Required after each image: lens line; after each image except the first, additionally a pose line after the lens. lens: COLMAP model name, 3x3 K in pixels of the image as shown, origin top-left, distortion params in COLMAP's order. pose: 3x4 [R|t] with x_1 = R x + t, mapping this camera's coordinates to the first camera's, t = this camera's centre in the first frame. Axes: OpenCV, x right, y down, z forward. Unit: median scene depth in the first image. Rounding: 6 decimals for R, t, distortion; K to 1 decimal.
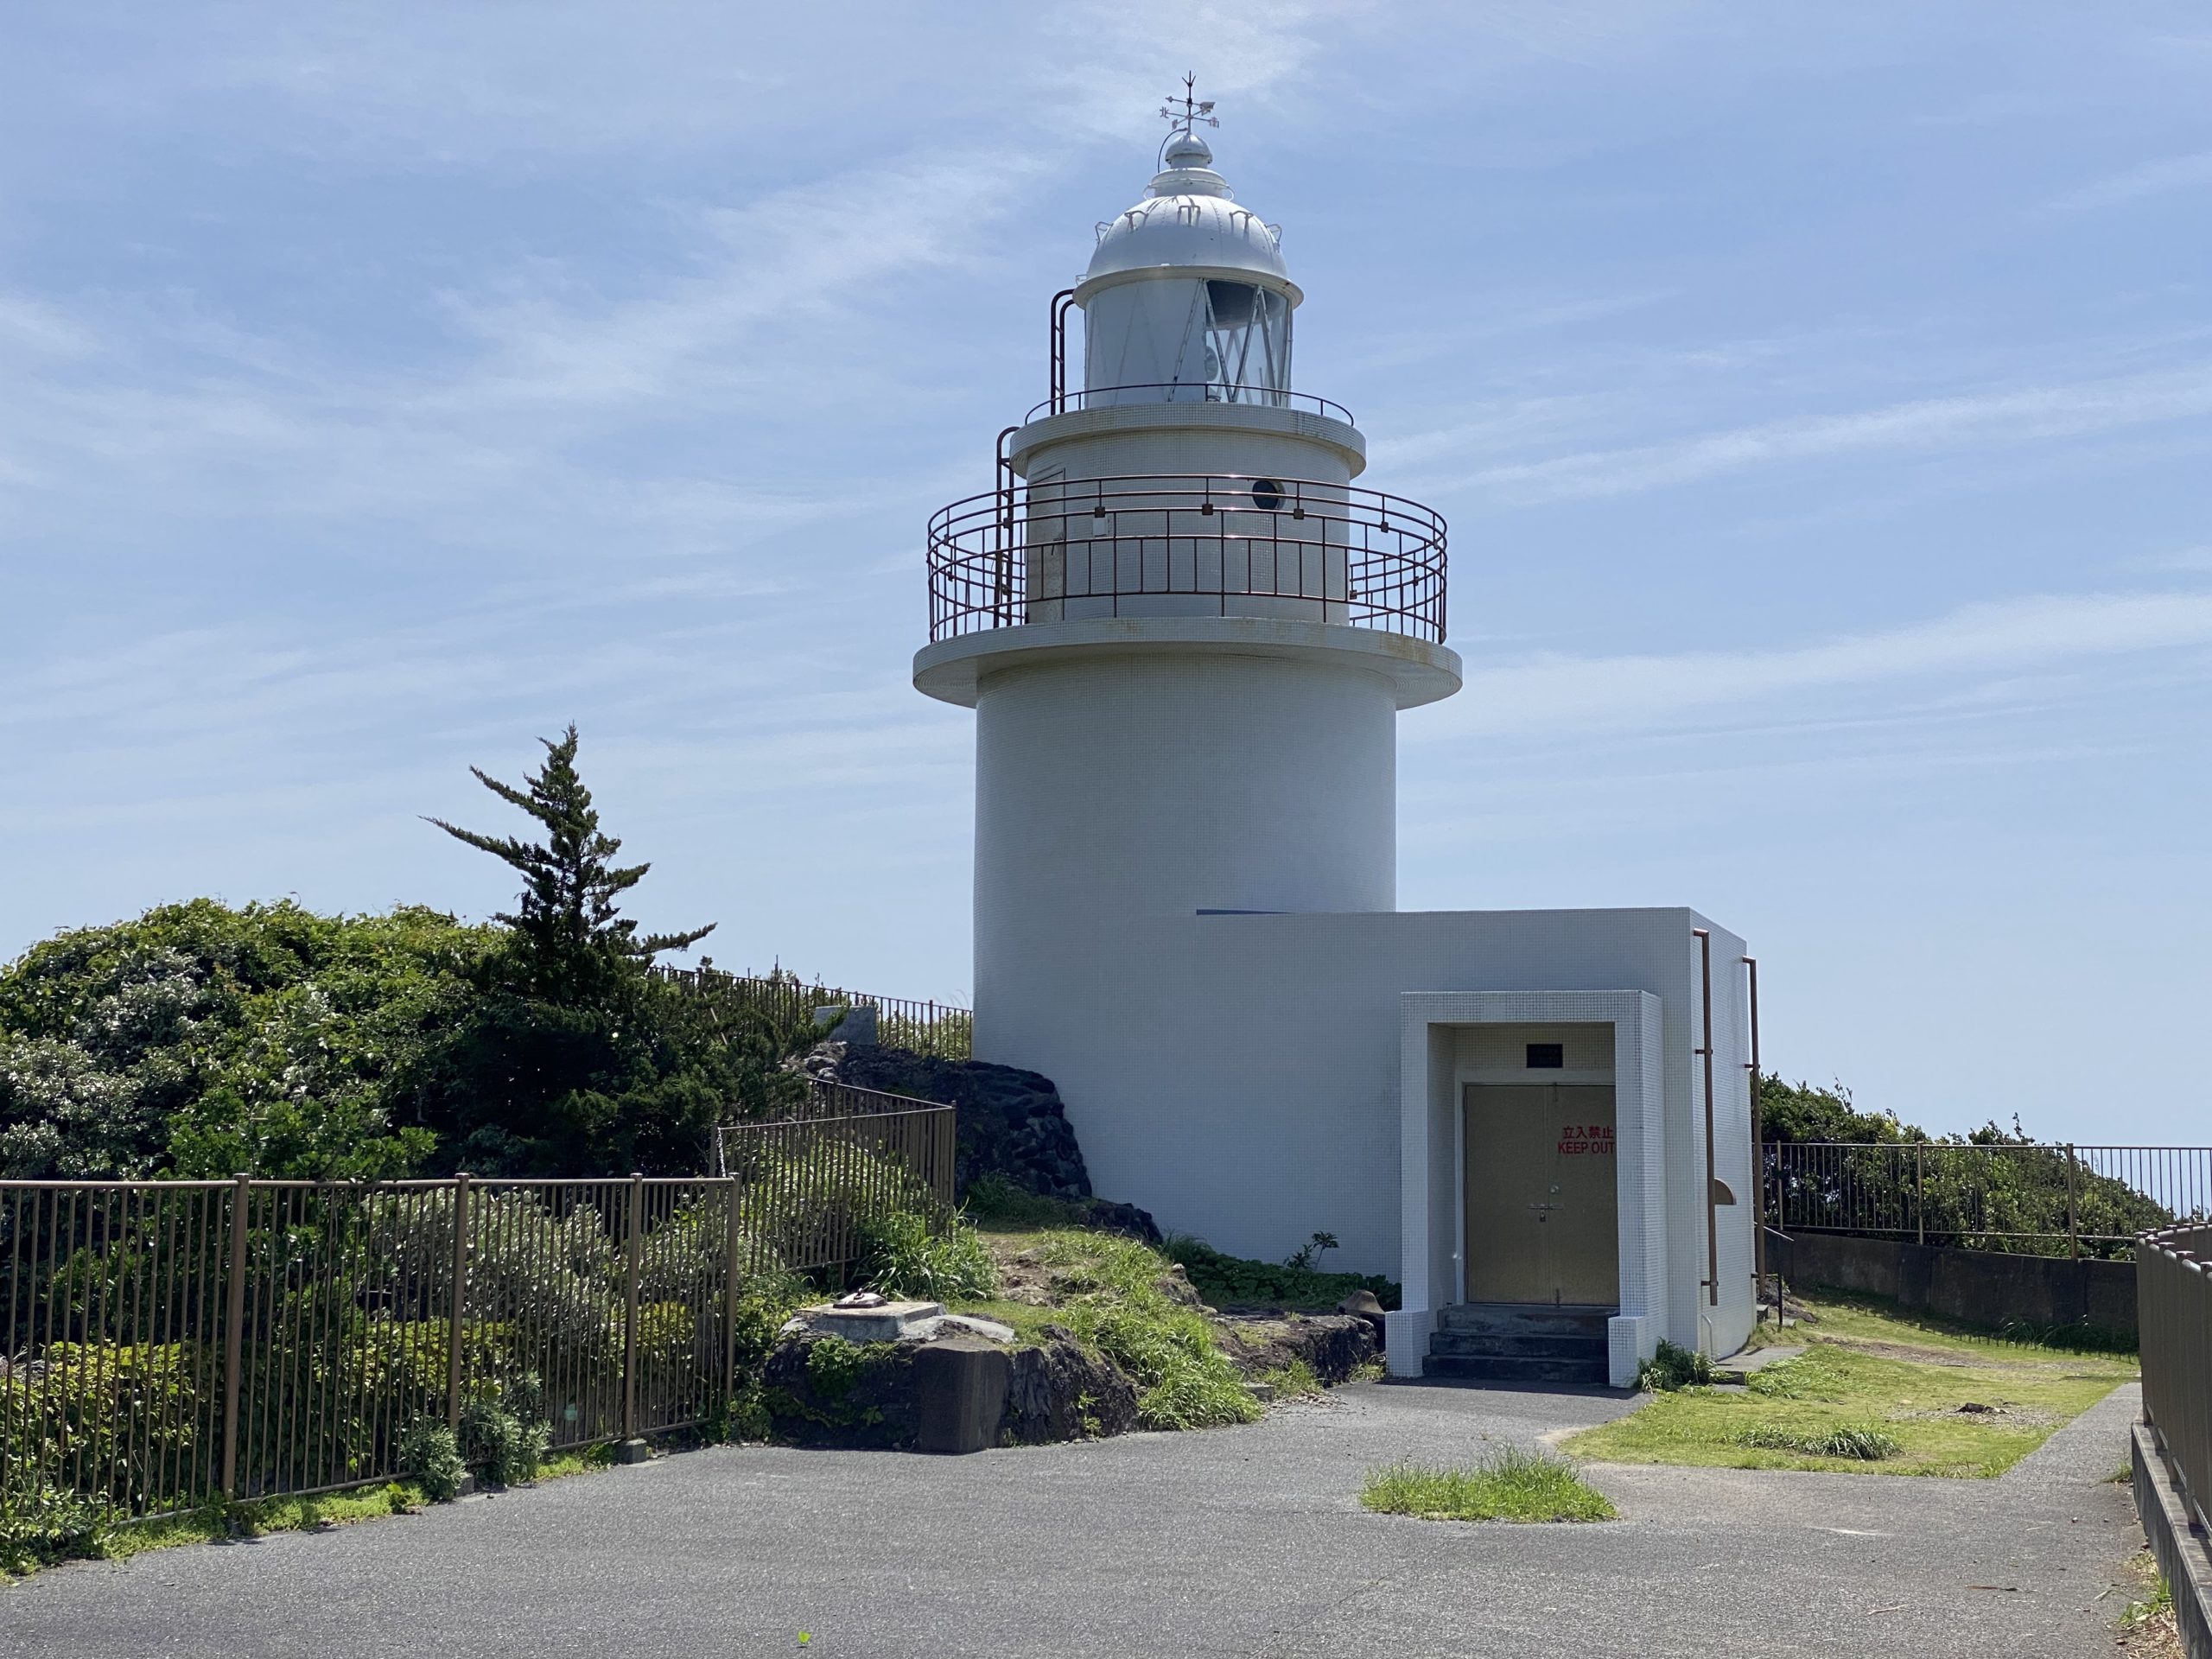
lens RADIAL K [[3317.1, 0, 1096.8], [0, 3317.1, 747.0], [0, 0, 1]] dist [0.143200, 0.000000]
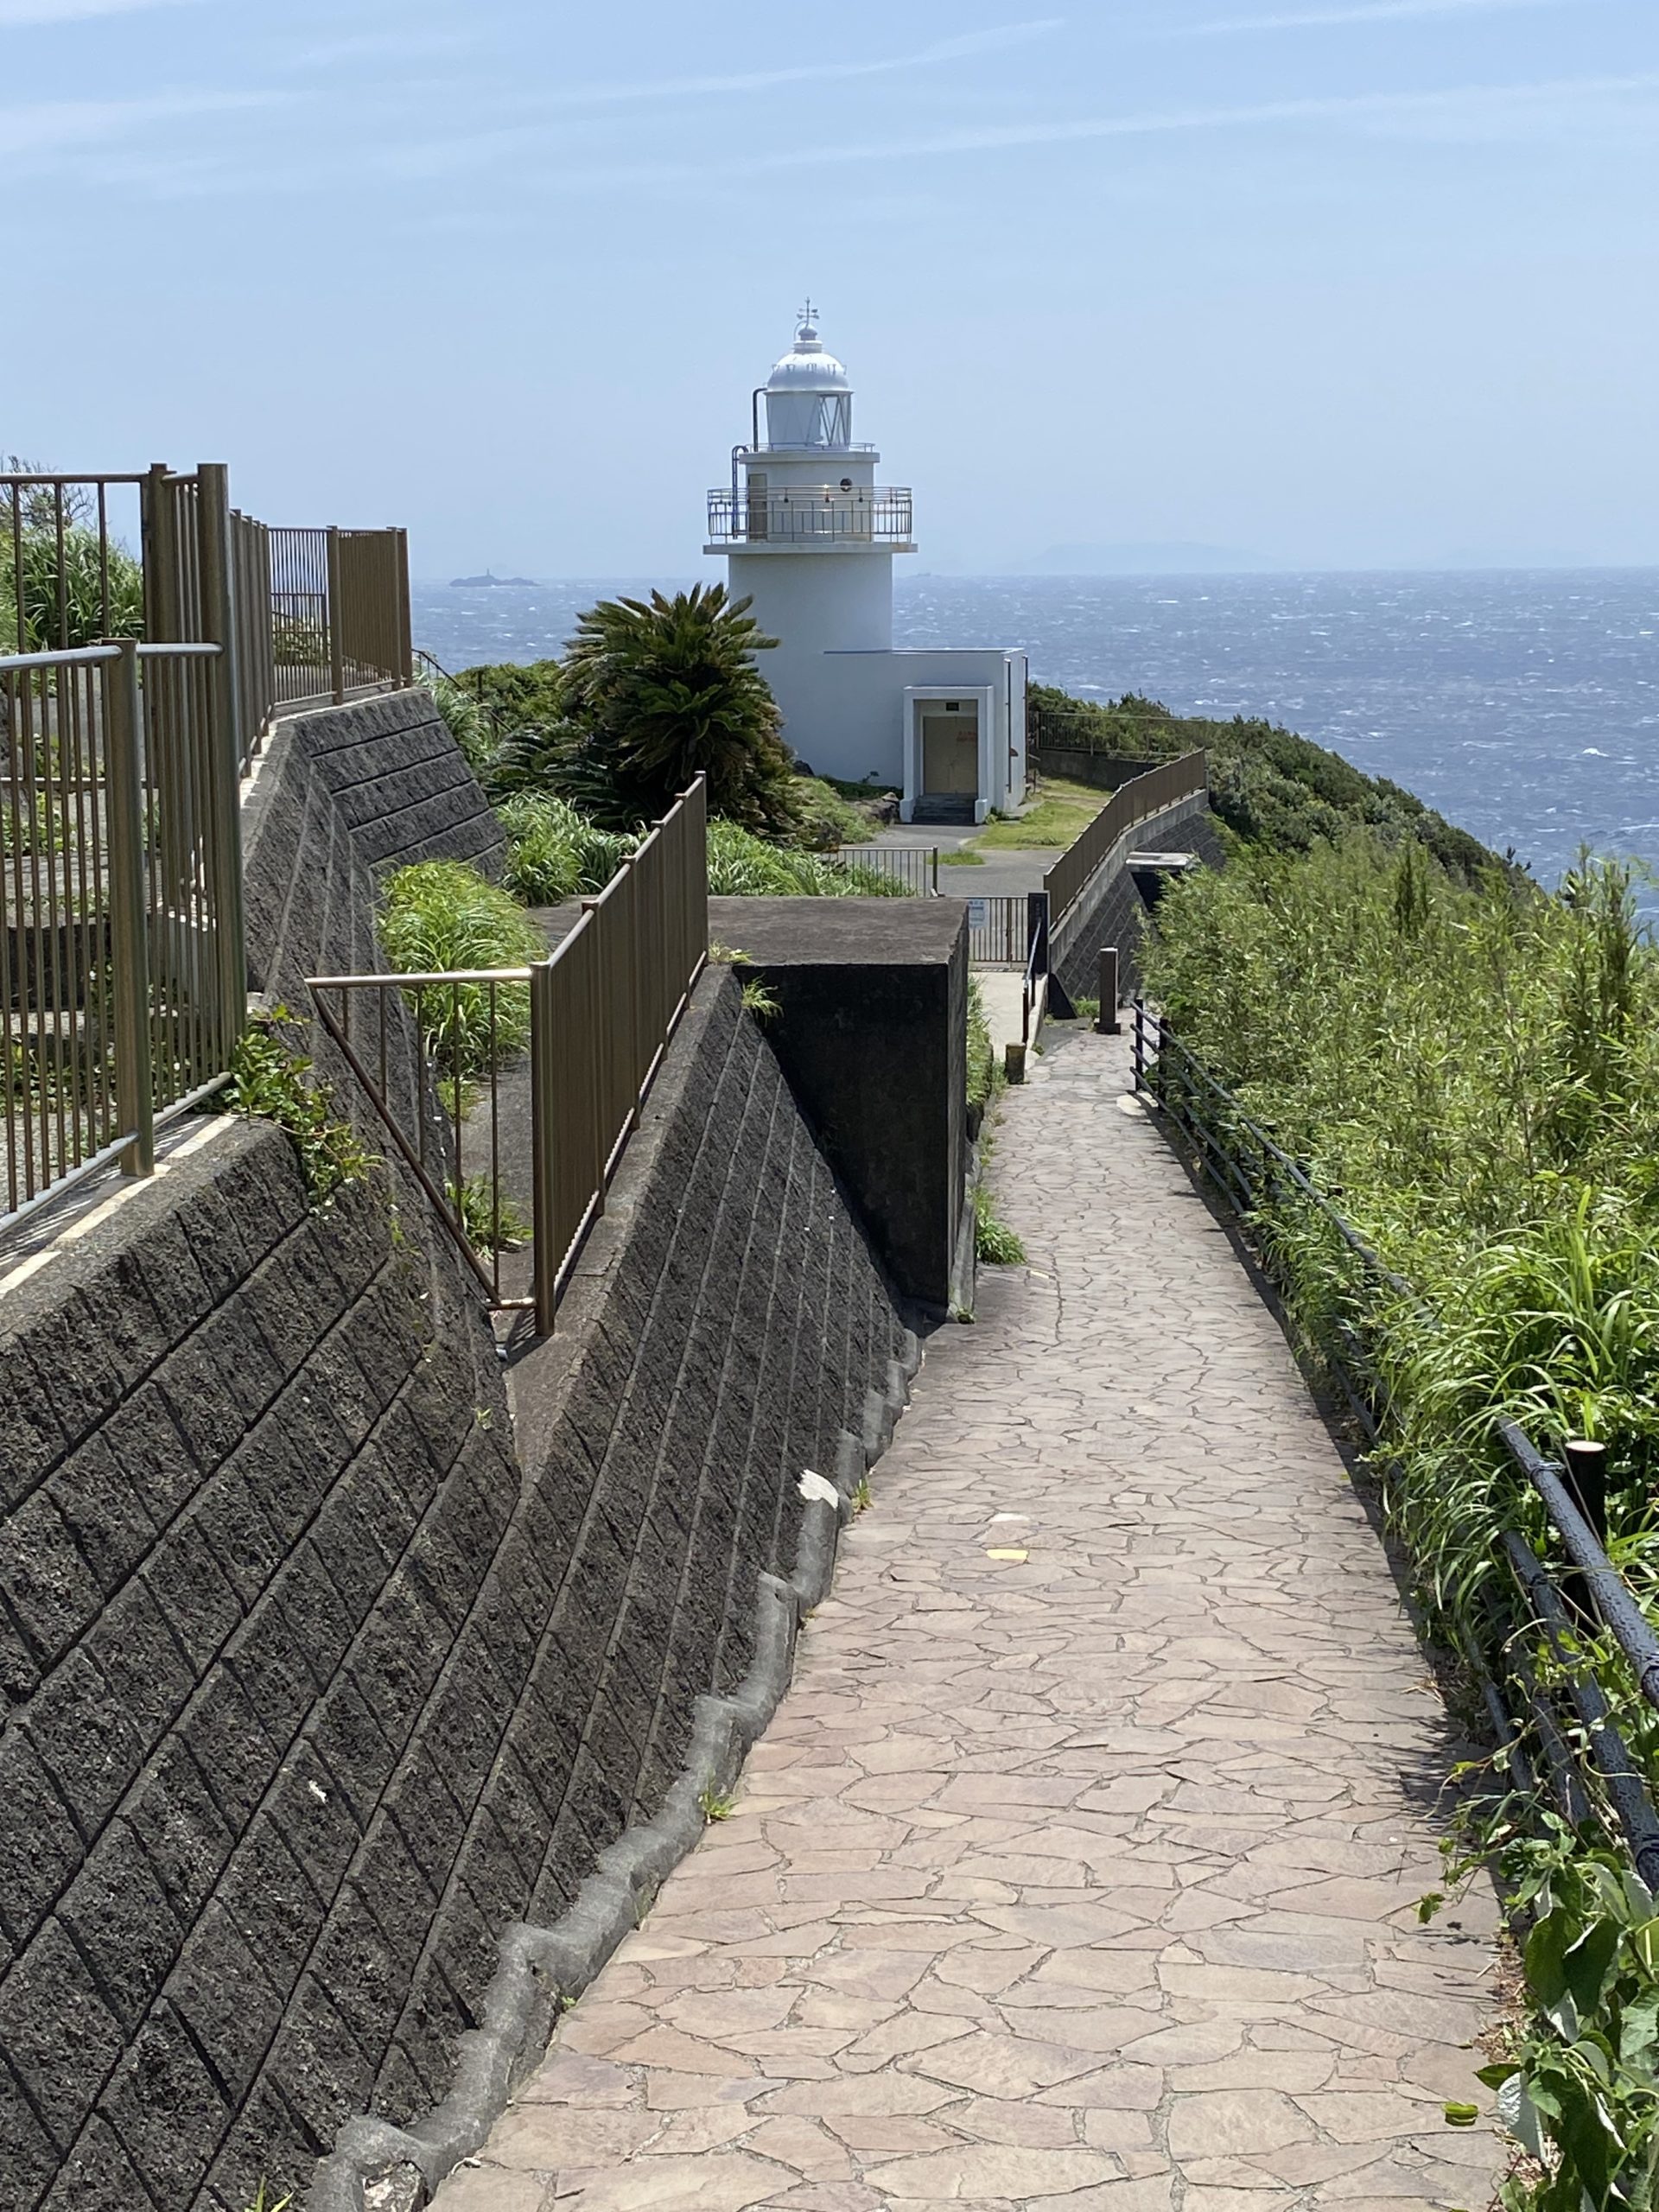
lens RADIAL K [[3294.1, 0, 828.4], [0, 3294.1, 1102.7], [0, 0, 1]] dist [-0.160989, 0.000000]
pose [[0.991516, -0.034768, 0.125249, -0.316682], [-0.002477, 0.958334, 0.285640, -0.365721], [-0.129961, -0.283527, 0.950117, -1.651974]]
